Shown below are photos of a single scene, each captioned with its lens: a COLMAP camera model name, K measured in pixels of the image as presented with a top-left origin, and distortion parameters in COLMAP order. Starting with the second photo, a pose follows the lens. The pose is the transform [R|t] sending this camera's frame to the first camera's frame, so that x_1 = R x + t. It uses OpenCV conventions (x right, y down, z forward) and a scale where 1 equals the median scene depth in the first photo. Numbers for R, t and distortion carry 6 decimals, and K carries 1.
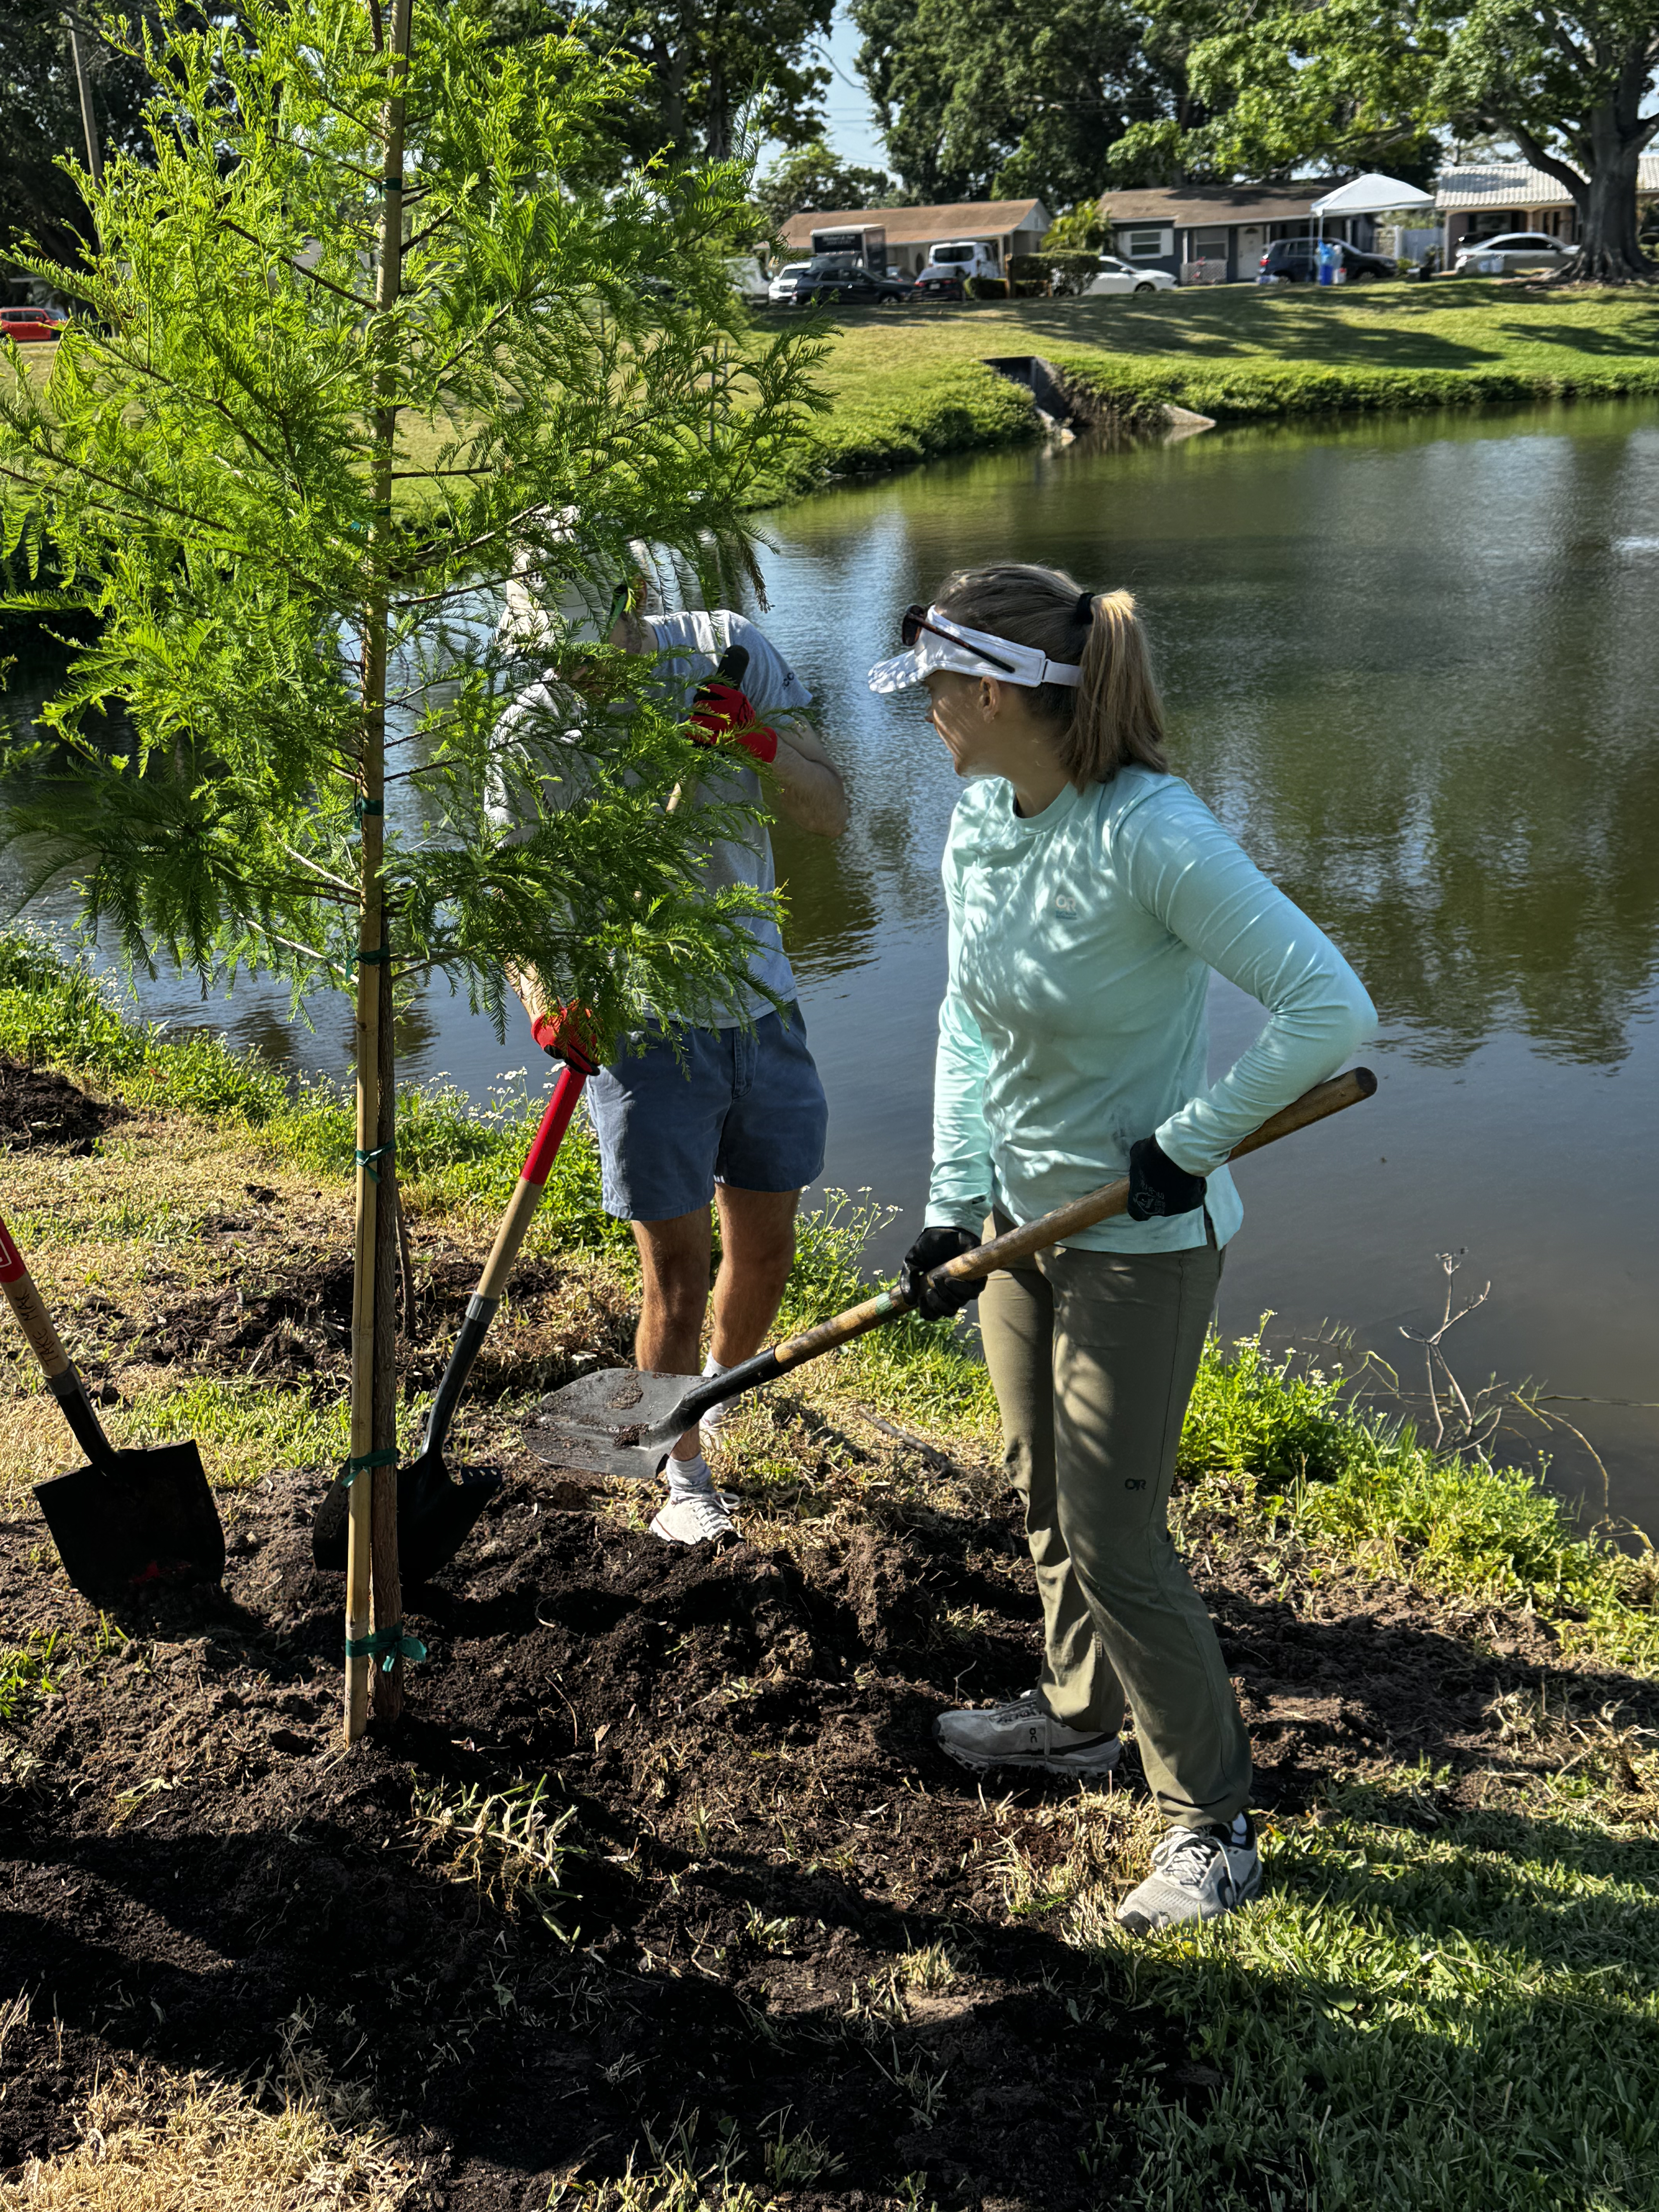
lens RADIAL K [[2277.7, 0, 862.2], [0, 2277.7, 1145.2], [0, 0, 1]] dist [0.152757, -0.357487]
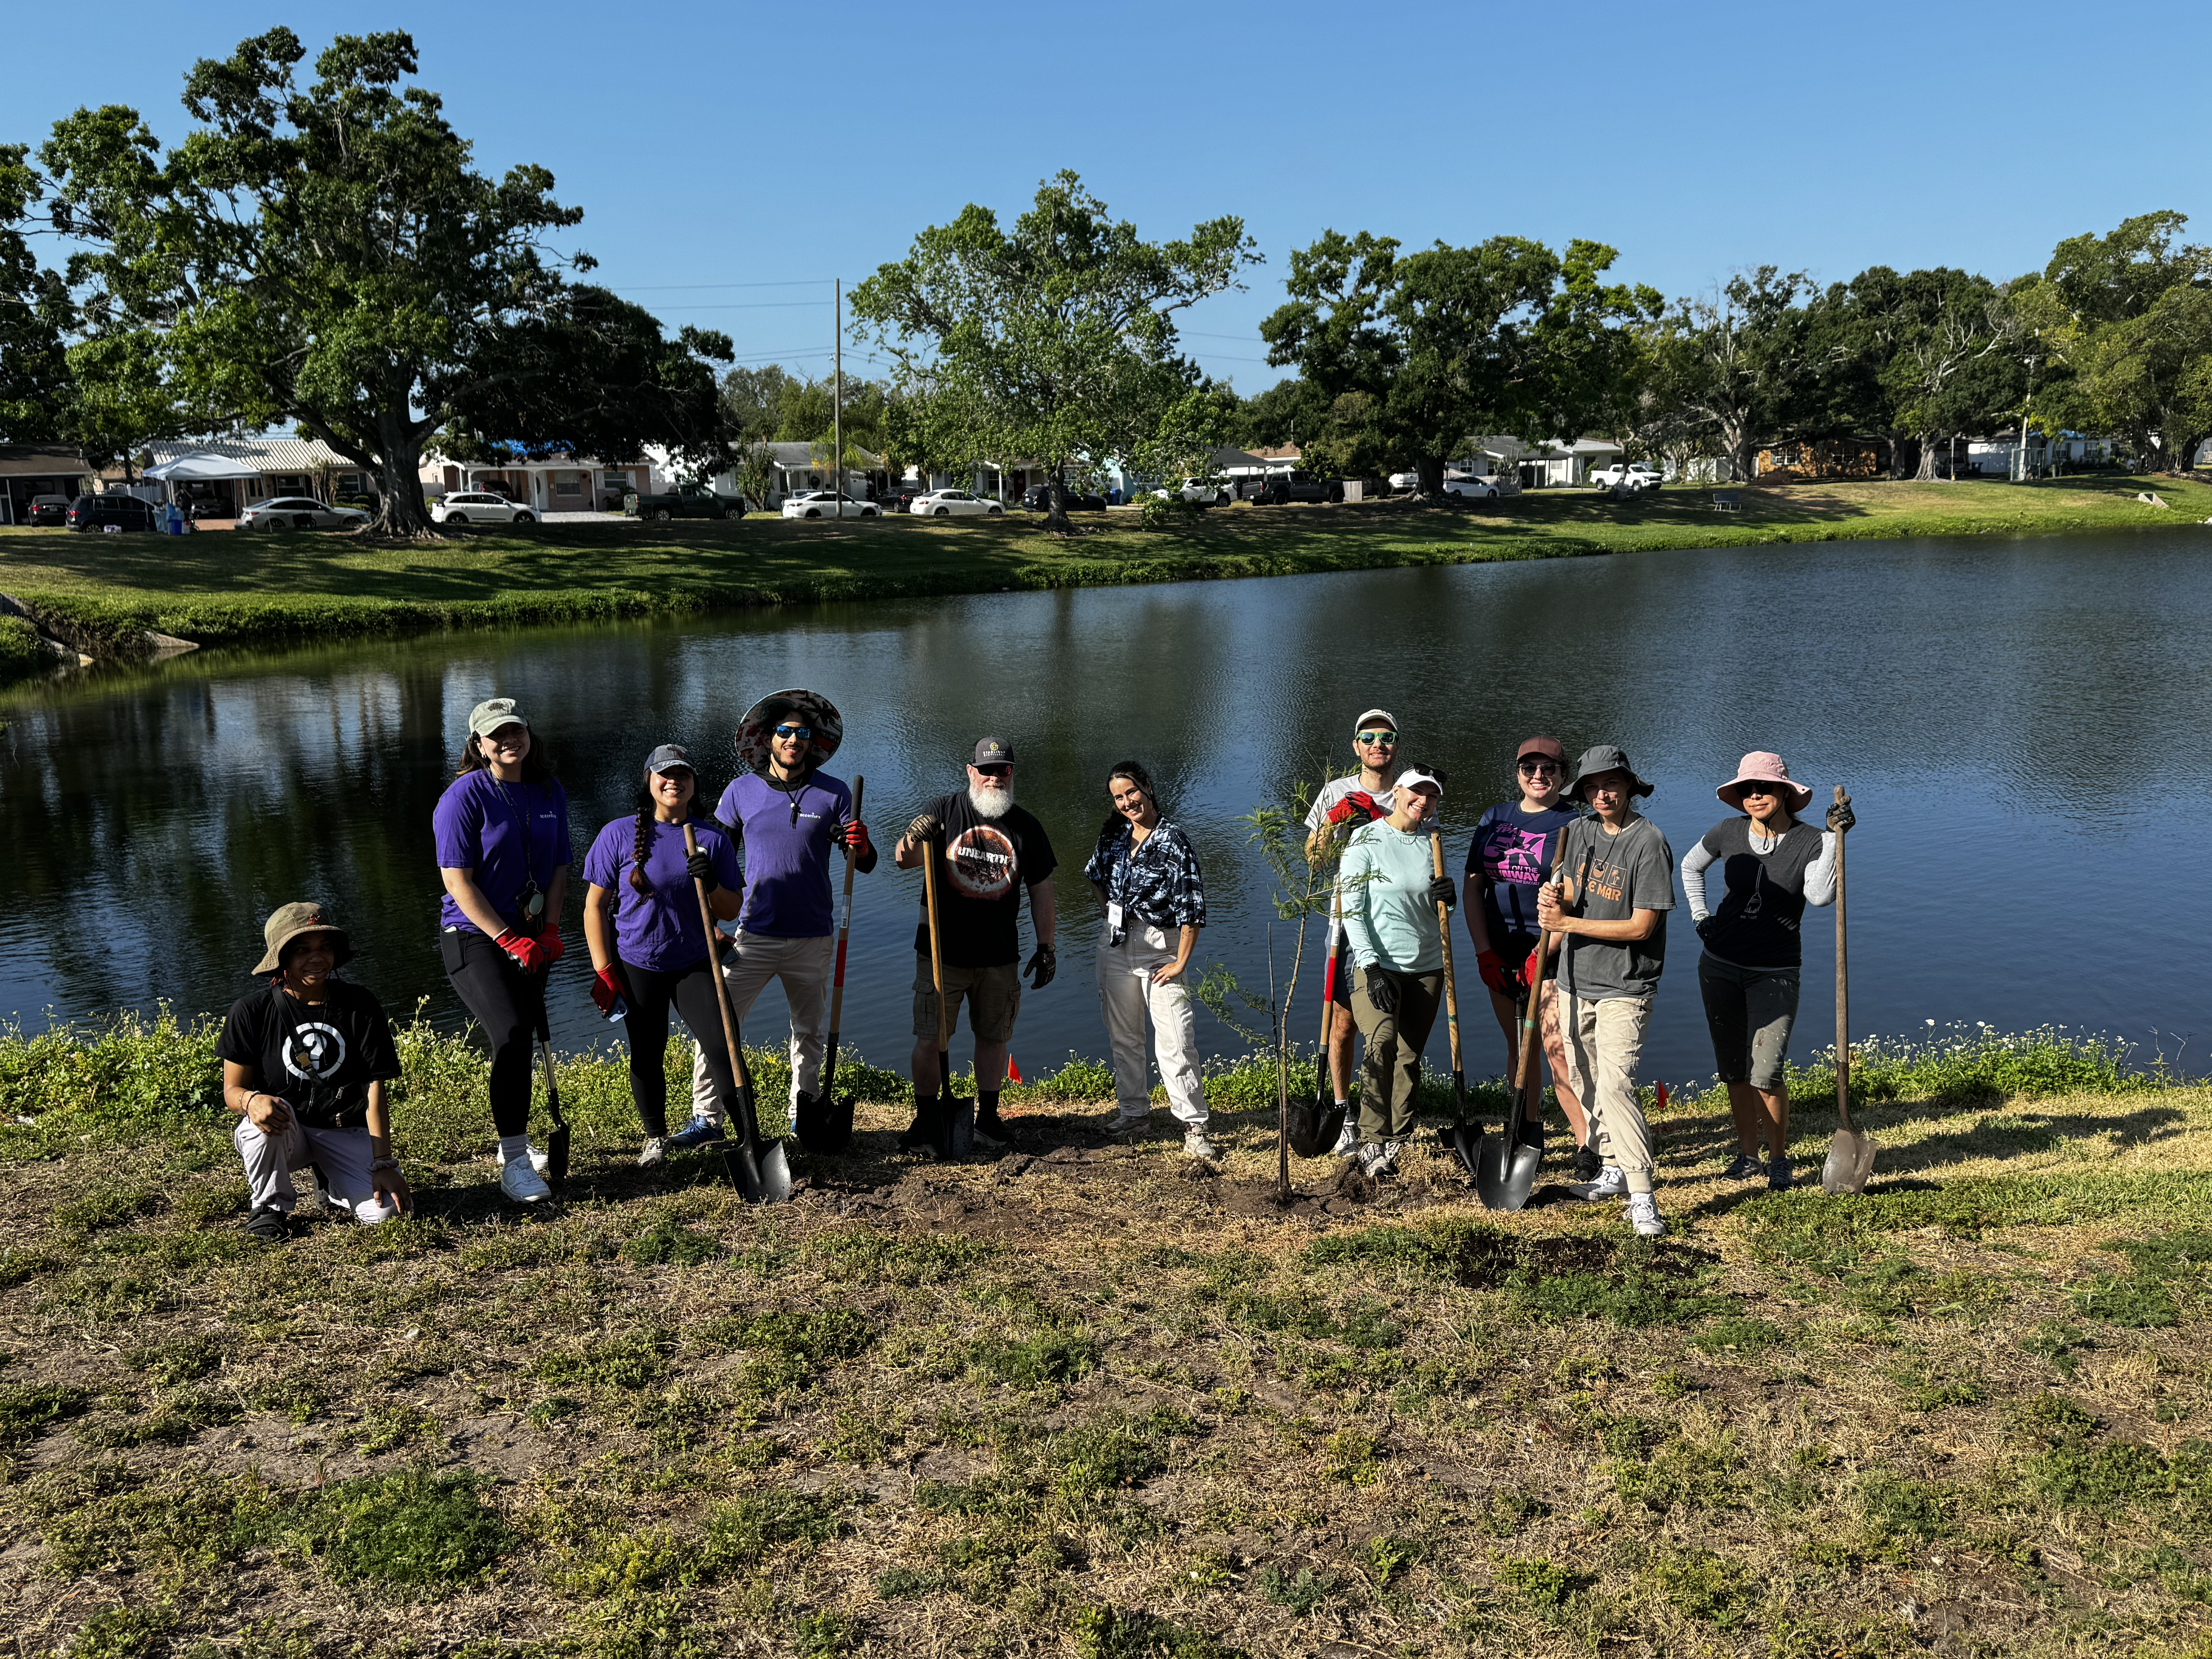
lens RADIAL K [[1794.7, 0, 1086.4], [0, 1794.7, 840.0], [0, 0, 1]] dist [0.124746, -0.216947]
pose [[0.705185, -0.102138, 0.701628, -1.825811], [0.230032, 0.969000, -0.090138, -0.211444], [-0.670671, 0.224961, 0.706819, 0.384042]]
